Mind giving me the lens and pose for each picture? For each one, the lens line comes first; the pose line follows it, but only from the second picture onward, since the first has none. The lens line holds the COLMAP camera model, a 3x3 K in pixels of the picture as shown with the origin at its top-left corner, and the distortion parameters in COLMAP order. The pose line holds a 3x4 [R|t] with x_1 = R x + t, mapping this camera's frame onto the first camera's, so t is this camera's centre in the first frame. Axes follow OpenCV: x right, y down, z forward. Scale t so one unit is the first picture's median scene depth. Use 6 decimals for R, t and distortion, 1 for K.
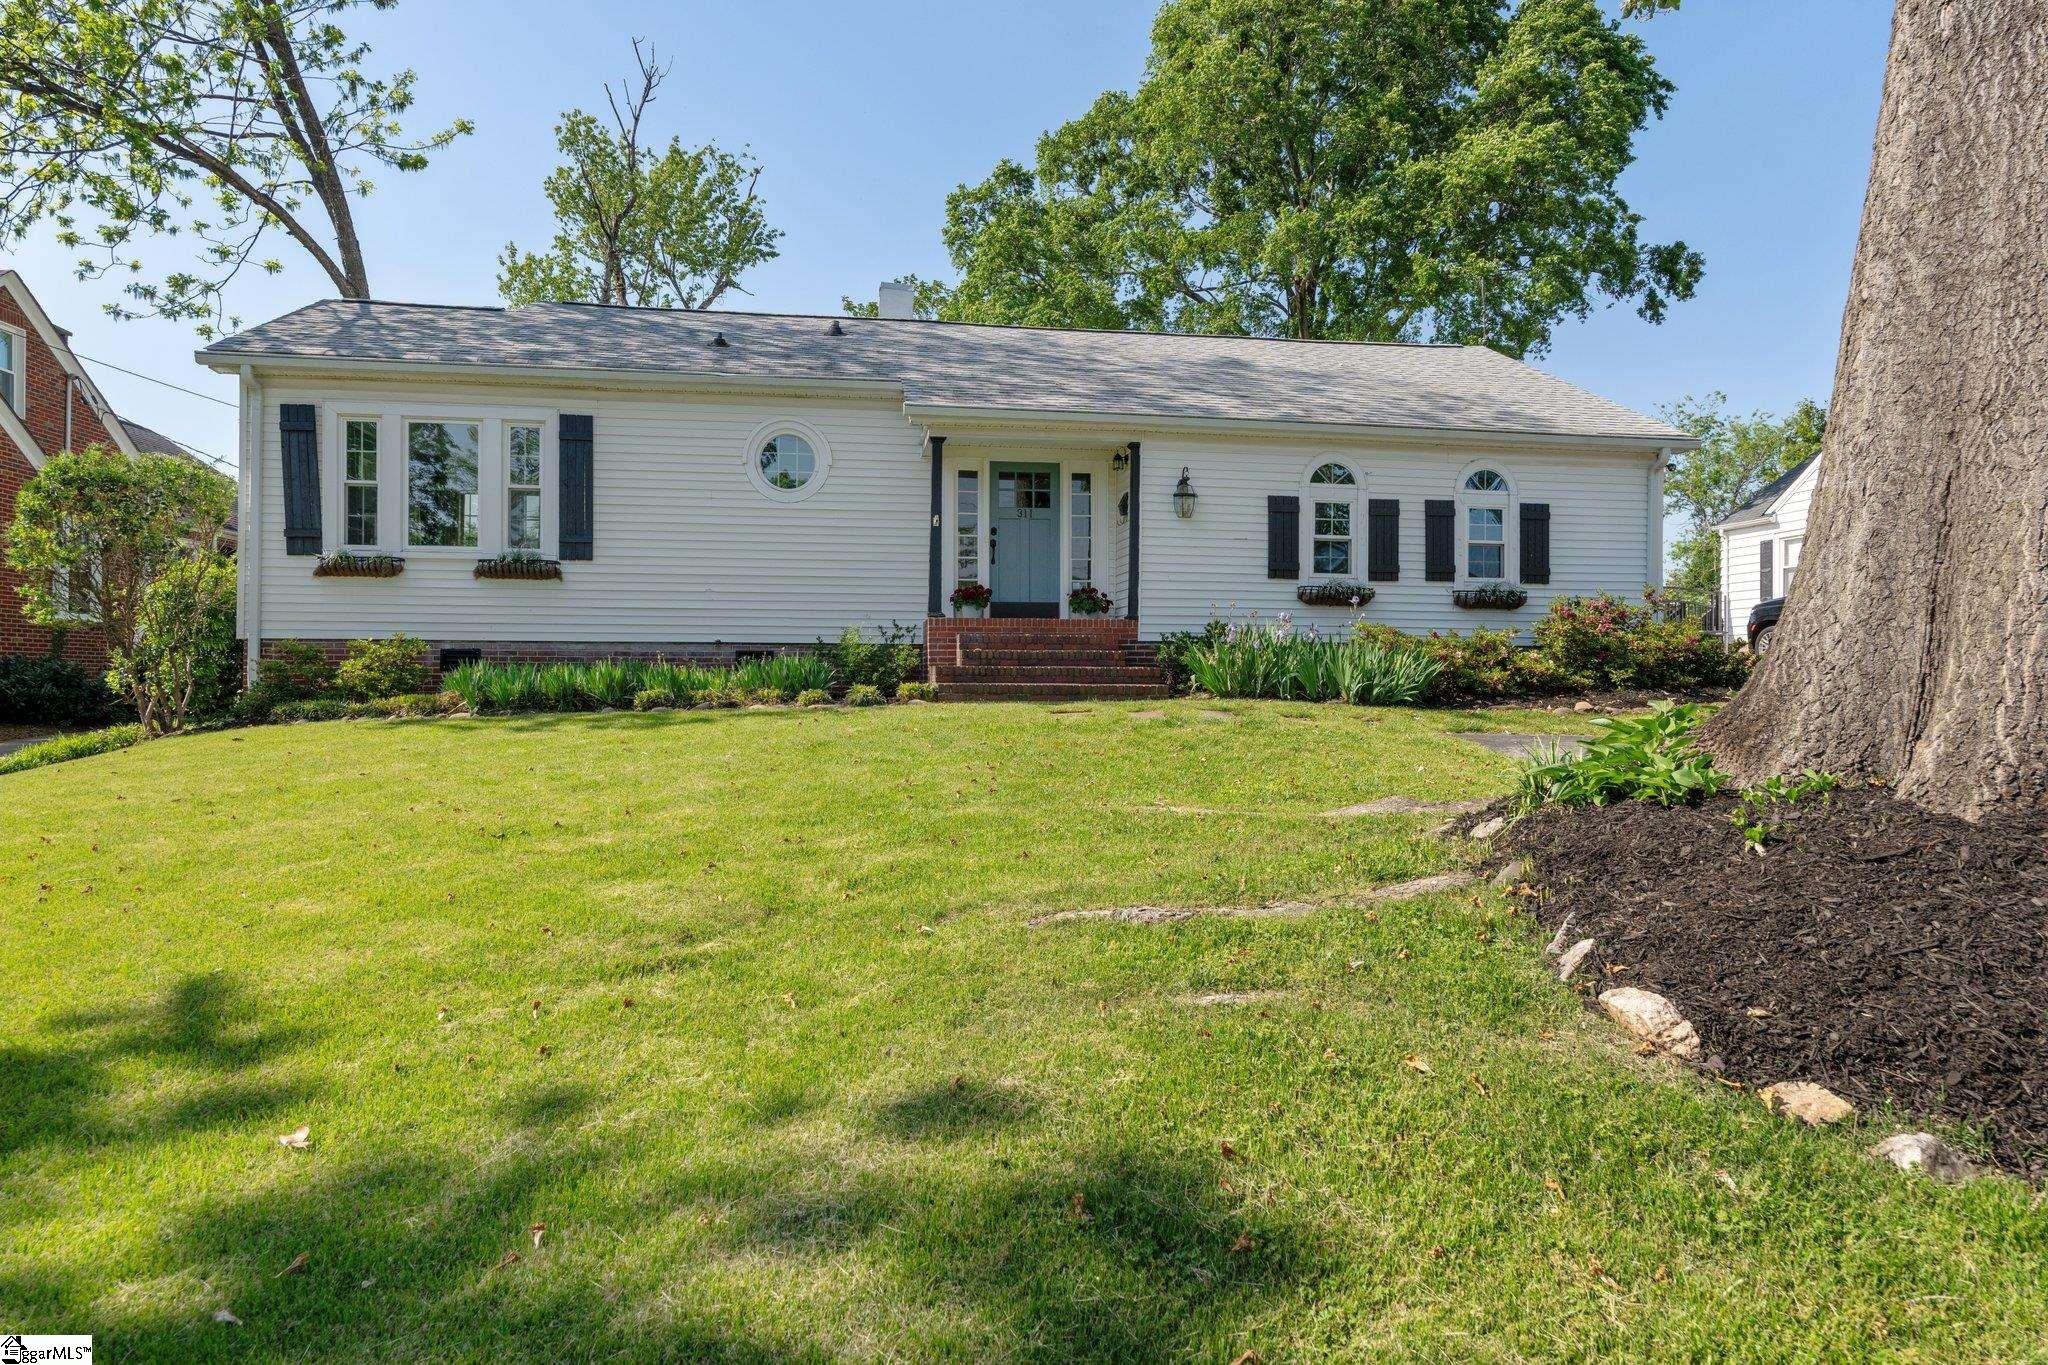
lens RADIAL K [[1231.1, 0, 1024.0], [0, 1231.1, 682.5], [0, 0, 1]] dist [-0.013811, -0.001404]
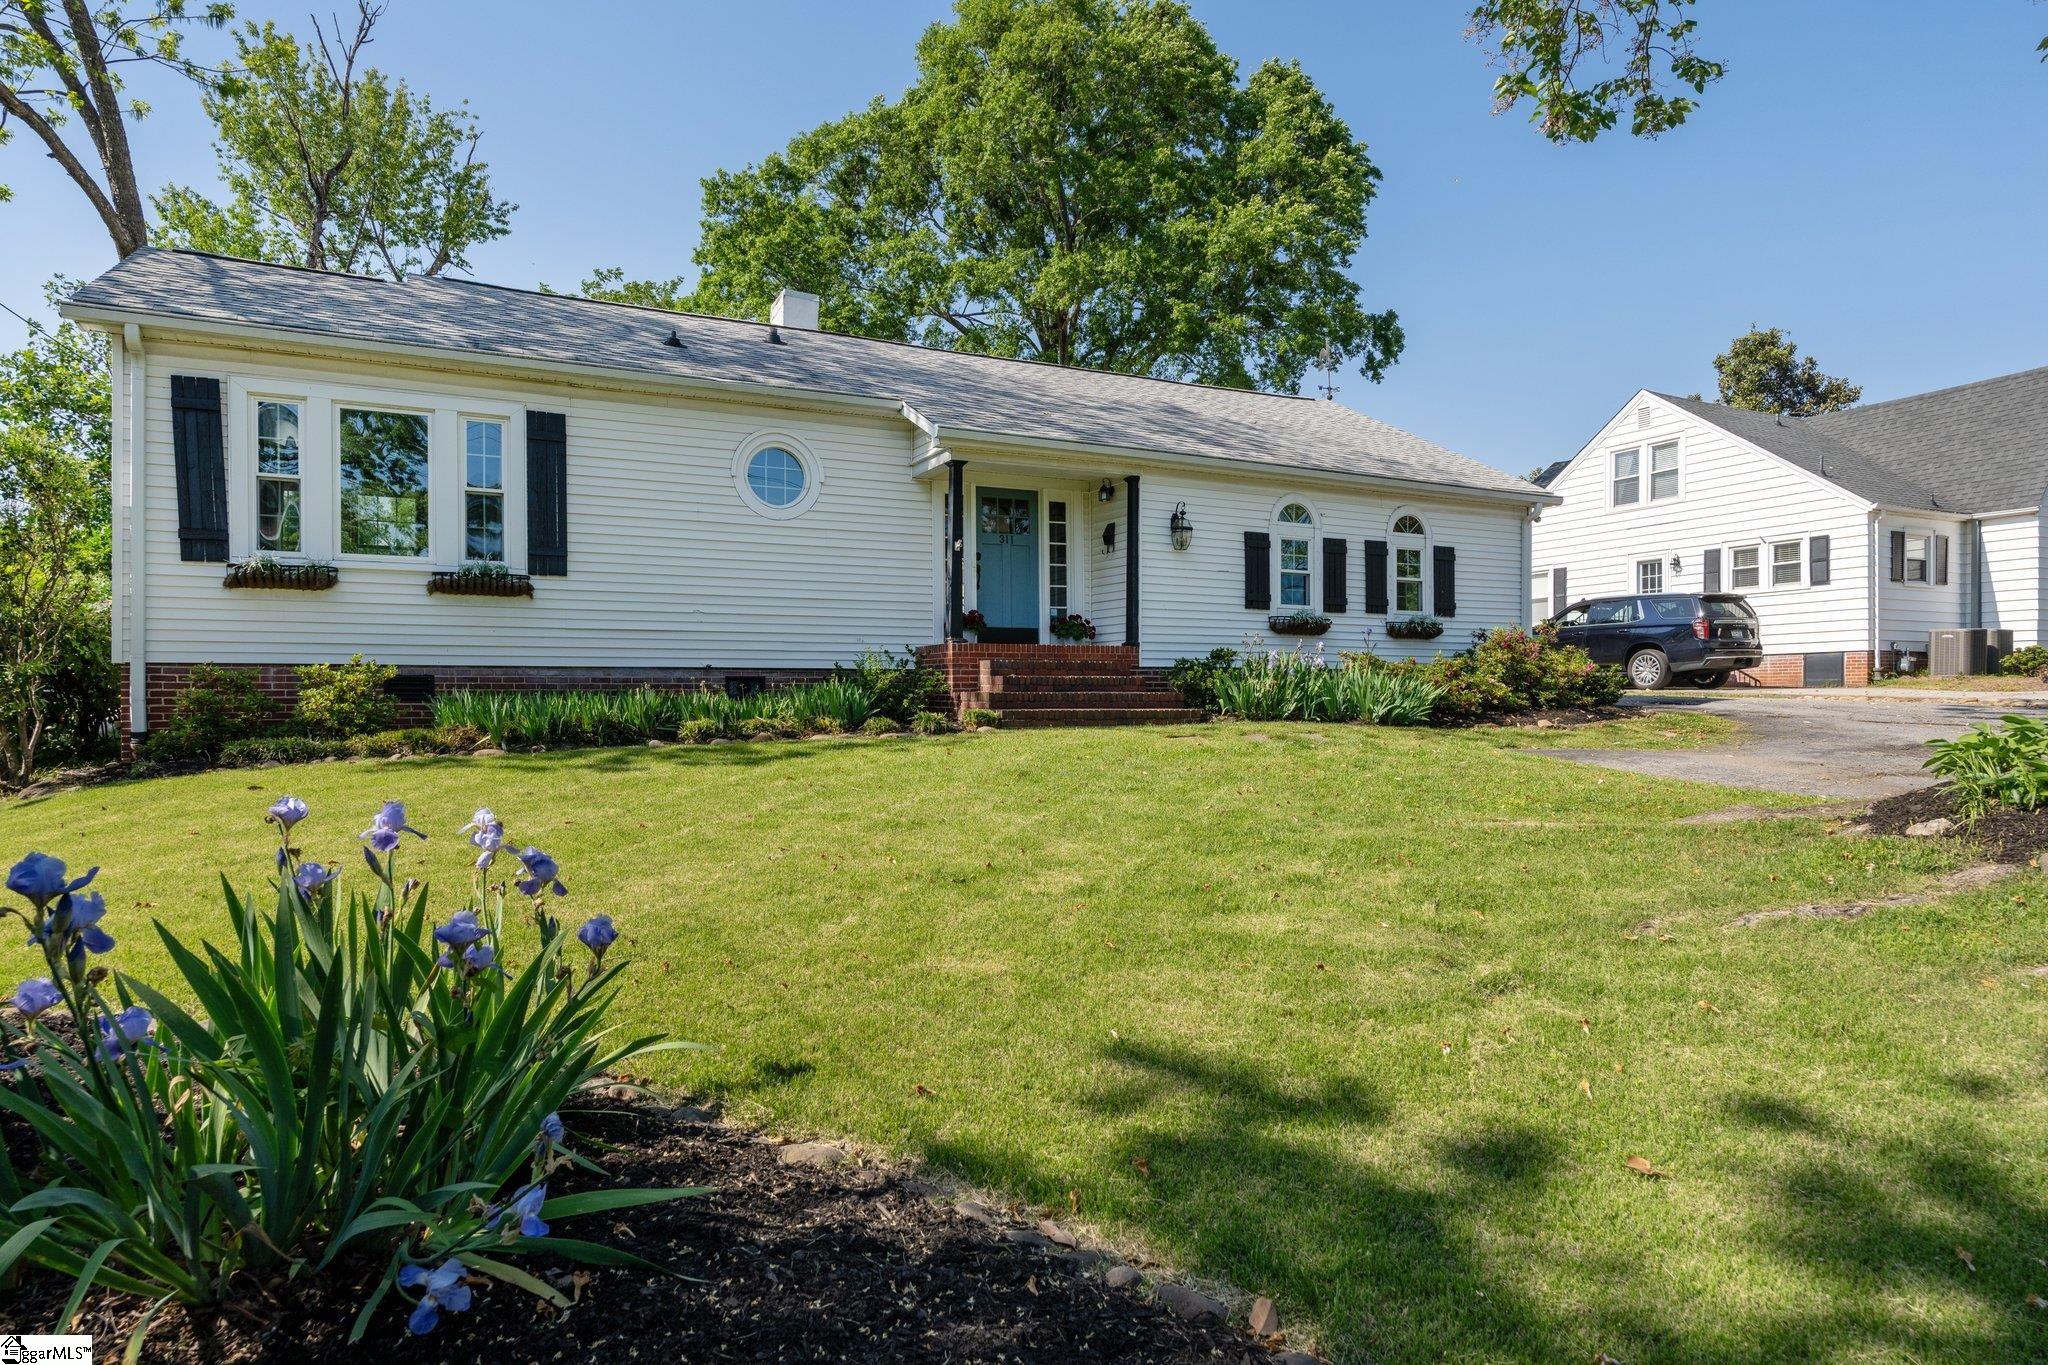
lens RADIAL K [[1243.3, 0, 1024.0], [0, 1243.3, 682.5], [0, 0, 1]] dist [-0.001458, -0.001171]
pose [[0.947012, -0.003164, 0.321183, -0.328434], [0.007200, 0.999909, -0.011379, -0.008942], [-0.321117, 0.013089, 0.946949, 0.035175]]
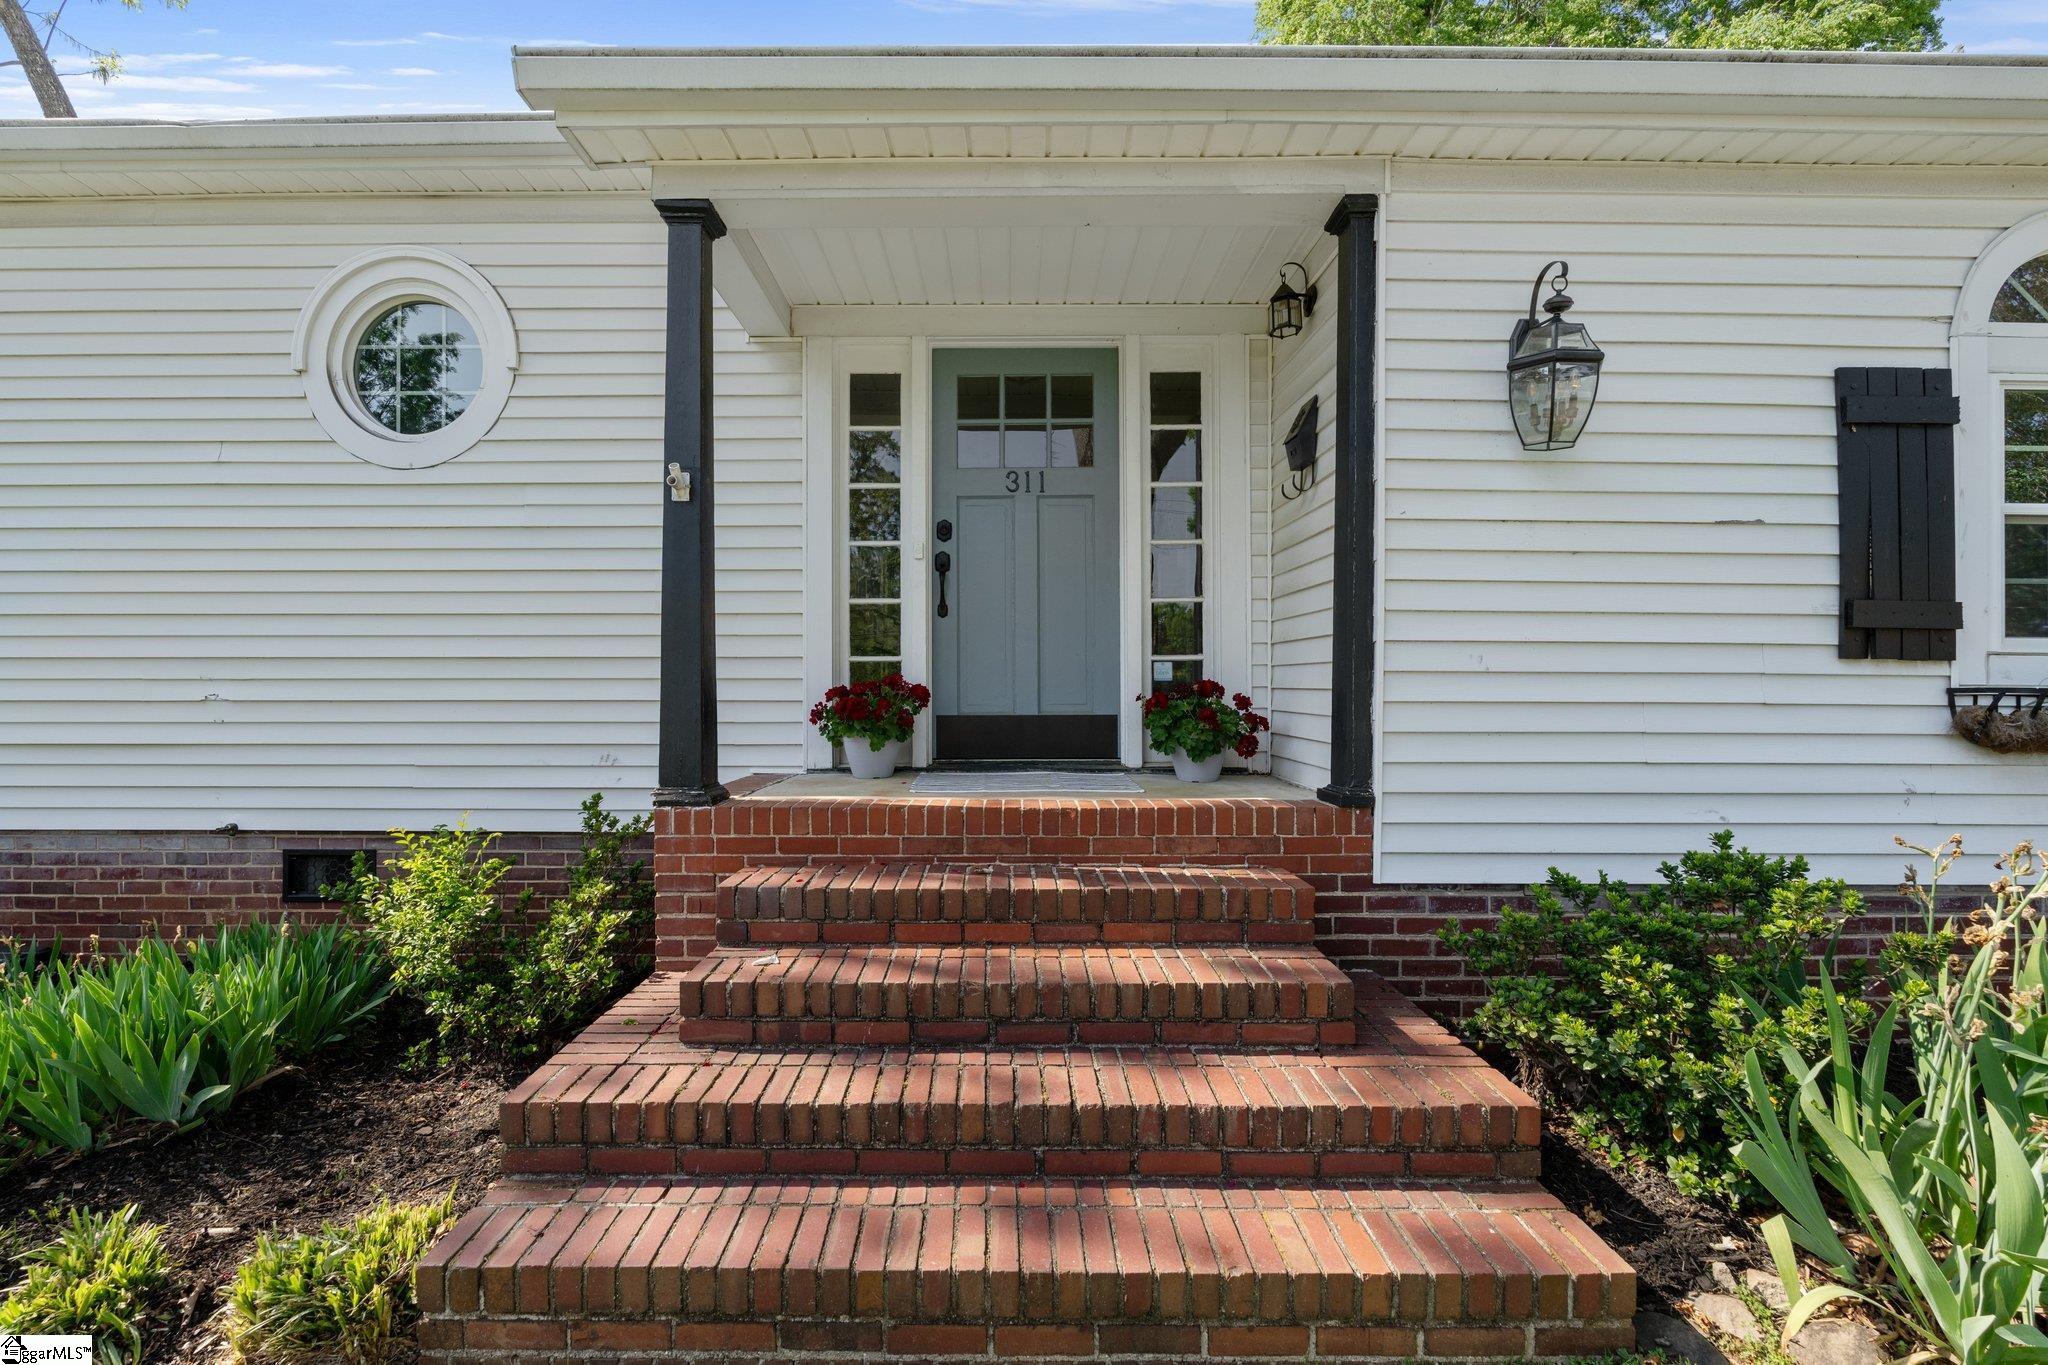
lens RADIAL K [[914.8, 0, 1020.6], [0, 914.8, 687.7], [0, 0, 1]] dist [-0.002361, -0.000505]
pose [[0.991228, -0.004258, -0.132096, 0.038037], [0.003804, 0.999986, -0.003685, -0.076923], [0.132110, 0.003150, 0.991230, 0.755820]]
